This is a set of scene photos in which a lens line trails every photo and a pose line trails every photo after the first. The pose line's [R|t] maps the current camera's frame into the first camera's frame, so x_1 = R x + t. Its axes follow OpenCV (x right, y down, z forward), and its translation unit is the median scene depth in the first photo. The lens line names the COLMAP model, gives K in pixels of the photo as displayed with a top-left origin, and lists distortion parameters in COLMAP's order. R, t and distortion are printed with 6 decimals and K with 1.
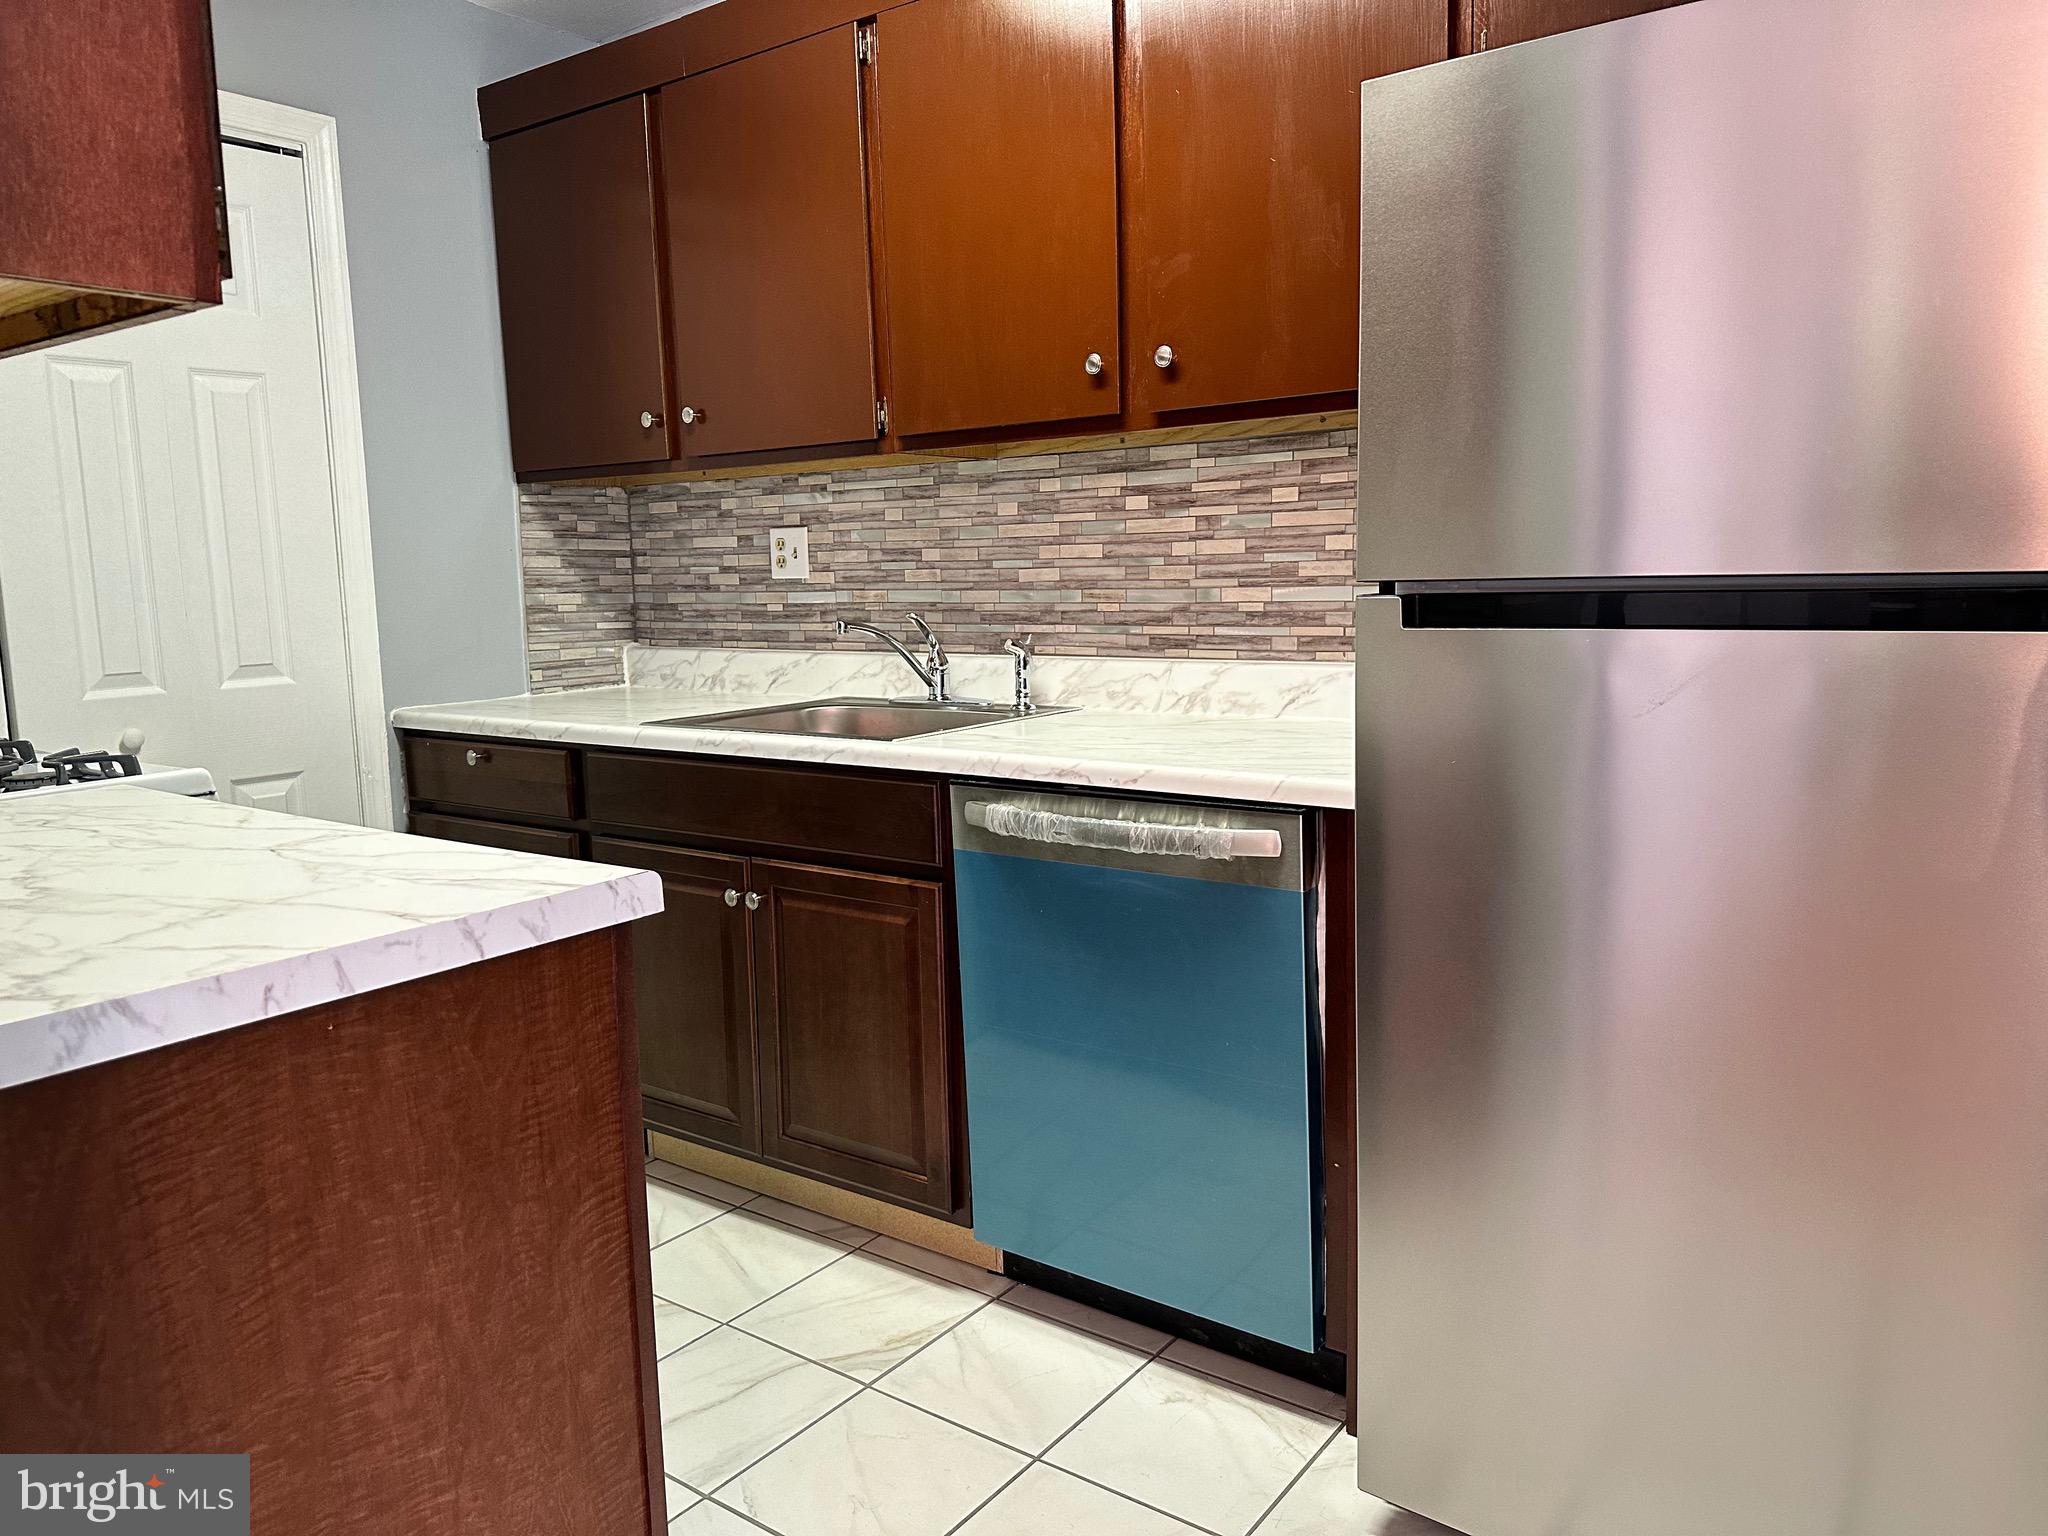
lens RADIAL K [[1441.4, 0, 1052.0], [0, 1441.4, 754.0], [0, 0, 1]] dist [0.066704, -0.088957]
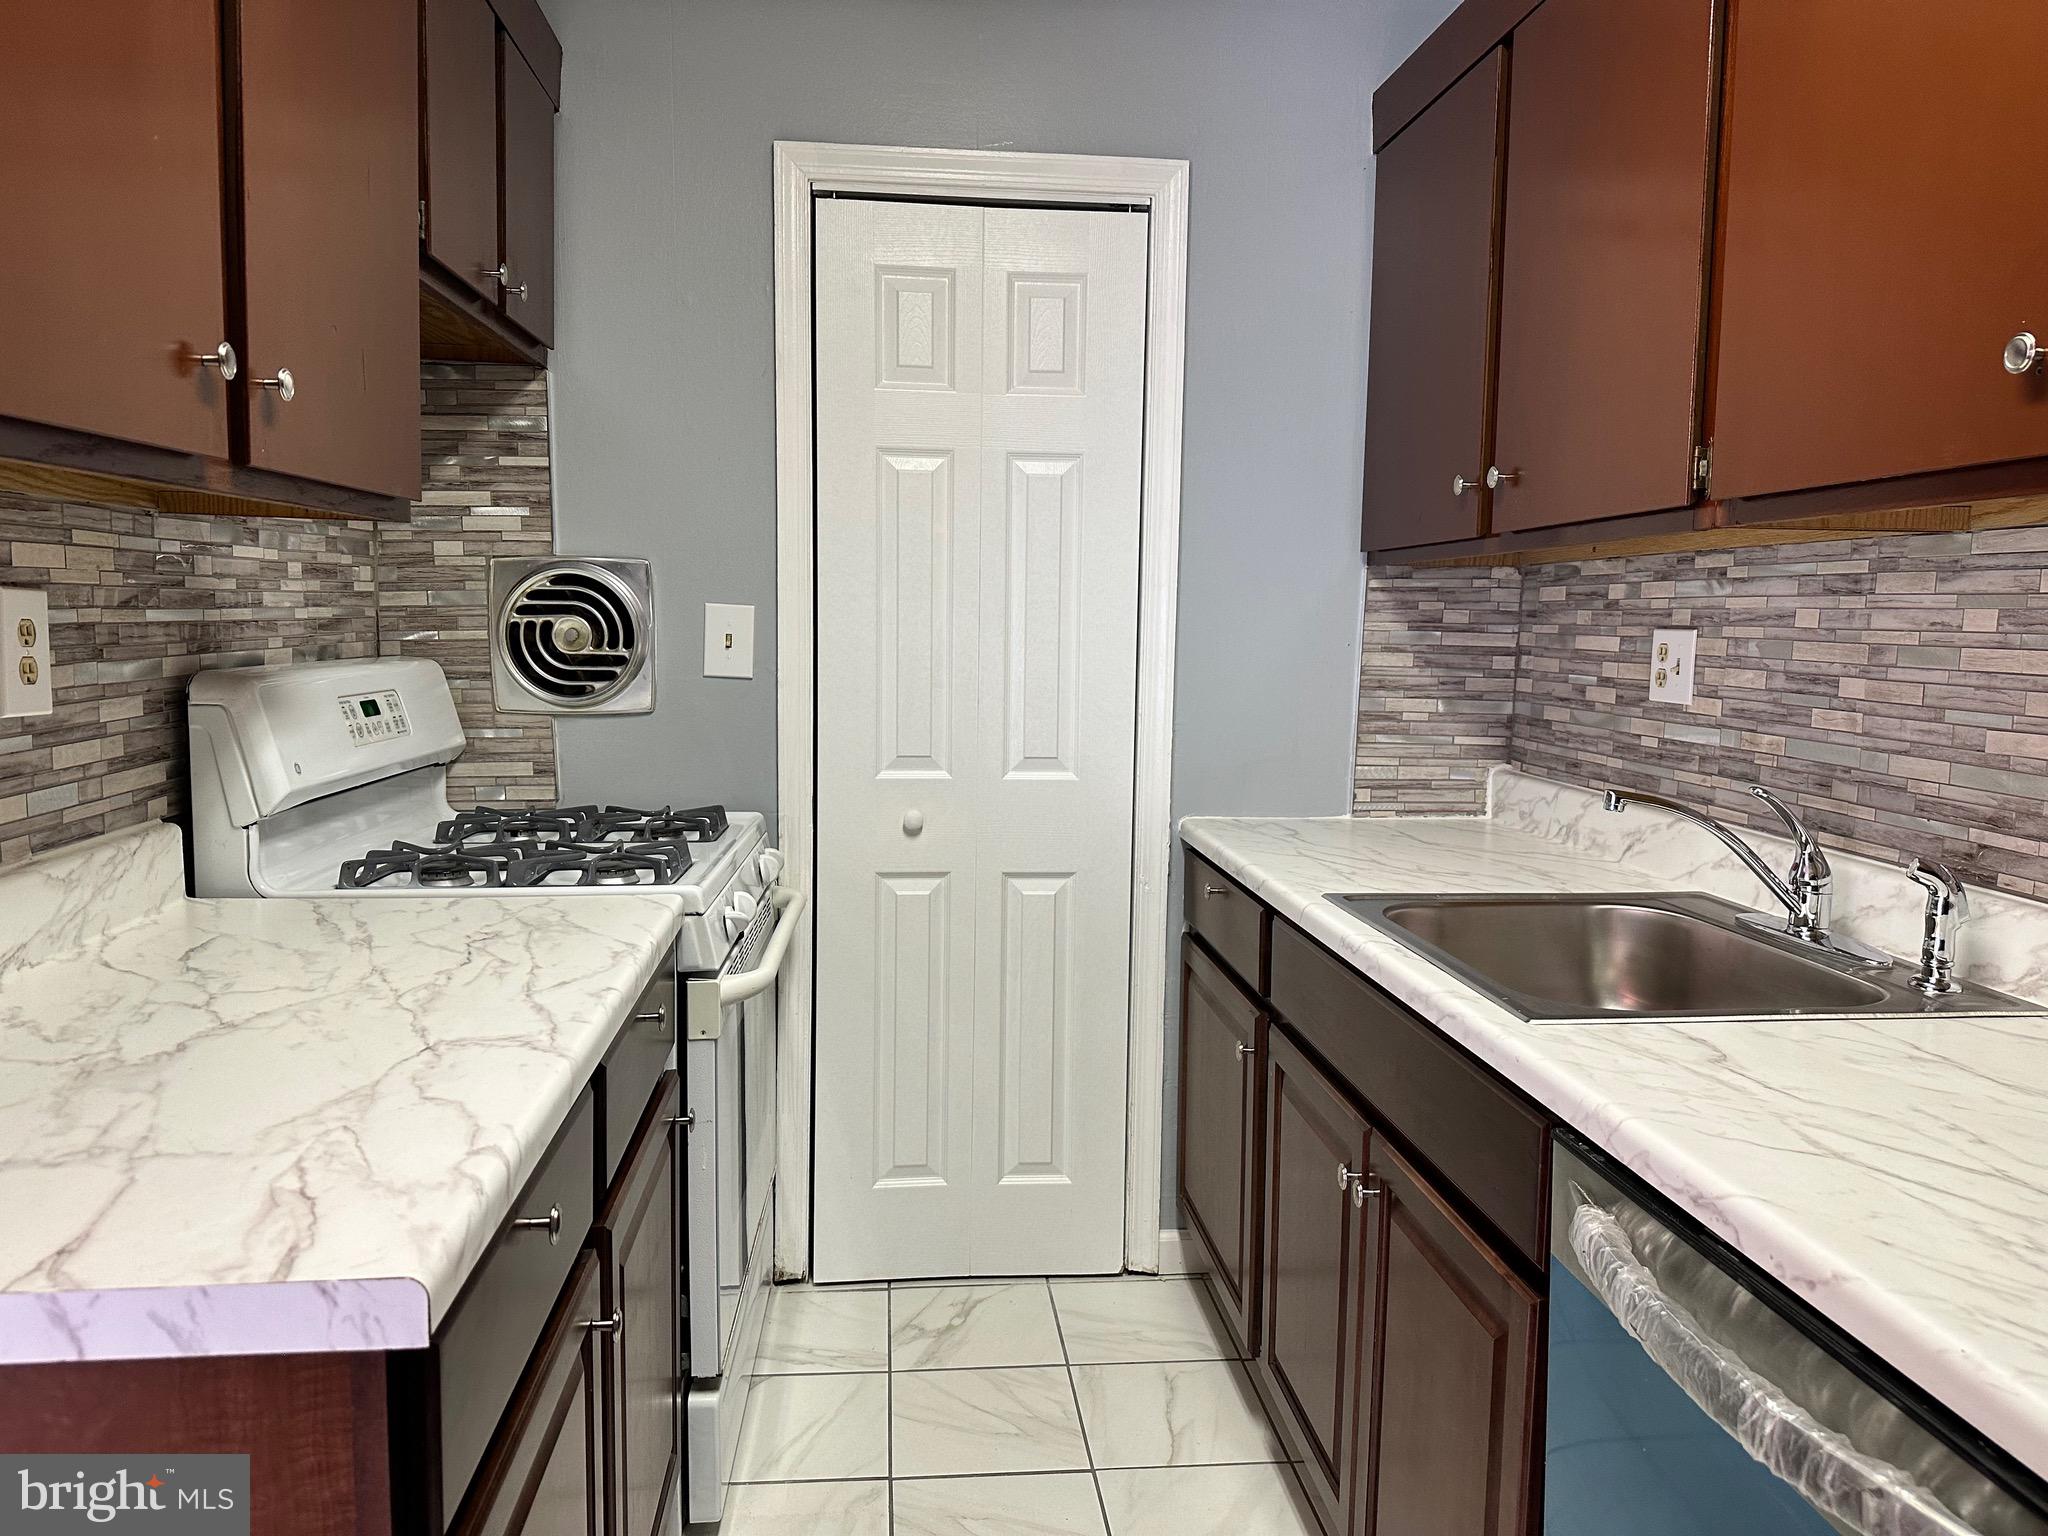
lens RADIAL K [[1441.4, 0, 1026.4], [0, 1441.4, 761.5], [0, 0, 1]] dist [0.066704, -0.088957]
pose [[0.656978, 0.109869, -0.745861, 0.164921], [-0.128761, 0.991140, 0.032583, -0.094636], [0.742832, 0.074632, 0.665305, 0.390581]]
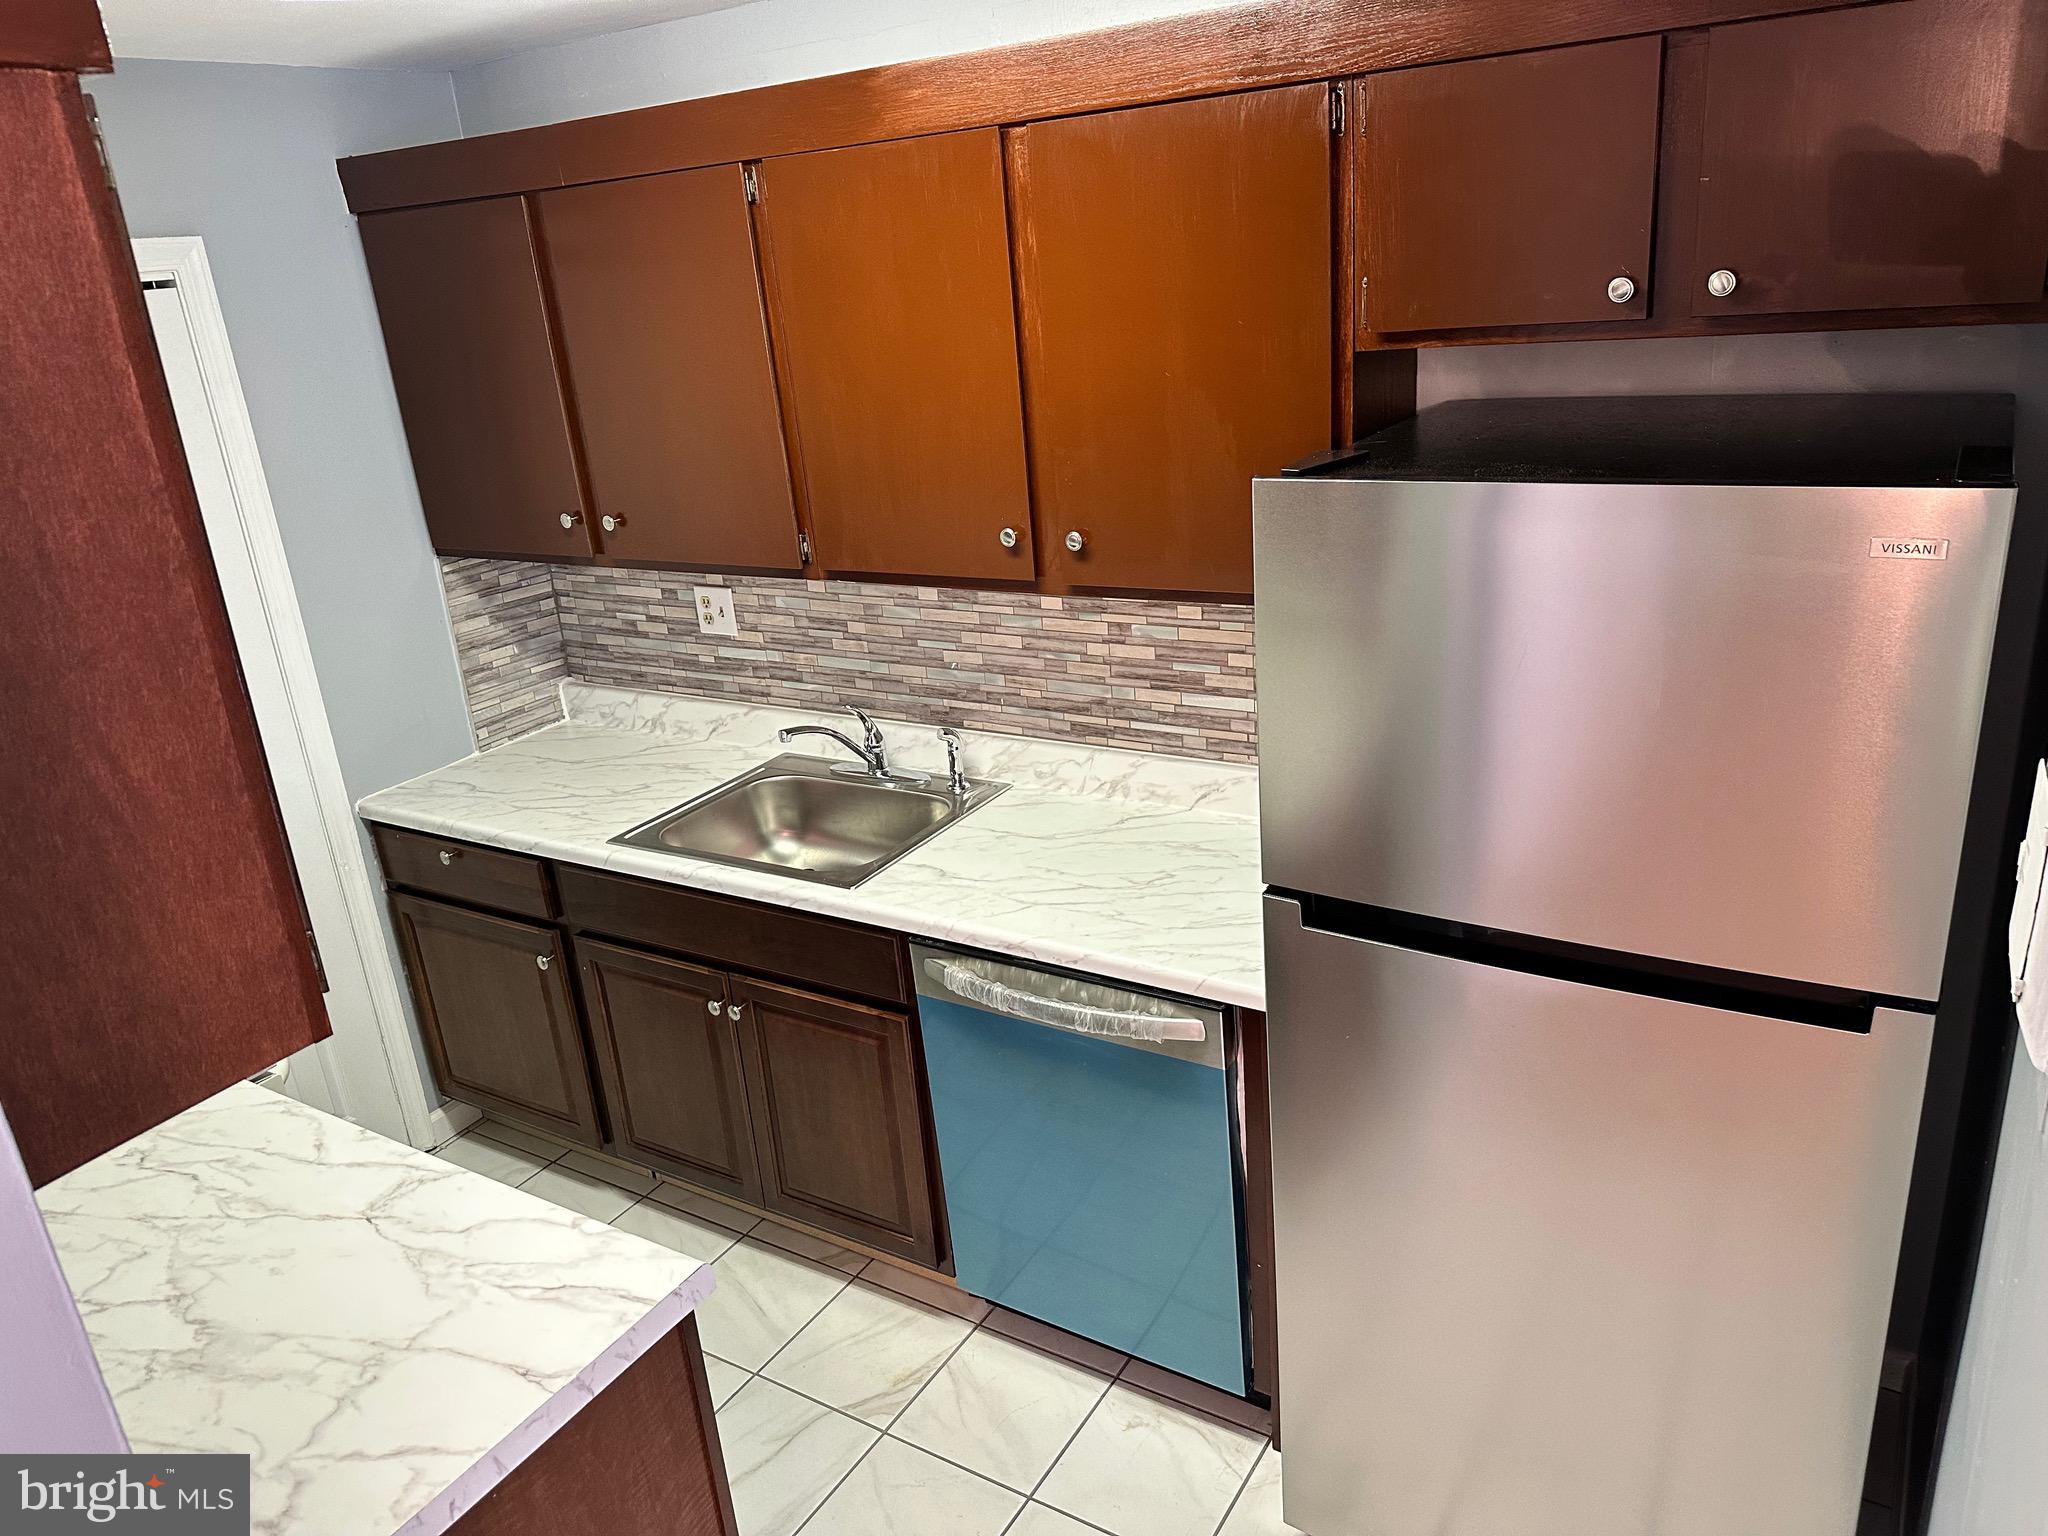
lens RADIAL K [[1441.4, 0, 1042.9], [0, 1441.4, 772.4], [0, 0, 1]] dist [0.066704, -0.088957]
pose [[0.995789, -0.075781, 0.051587, -0.012086], [0.062708, 0.973551, 0.219695, -0.292106], [-0.066872, -0.215535, 0.974204, -0.065233]]
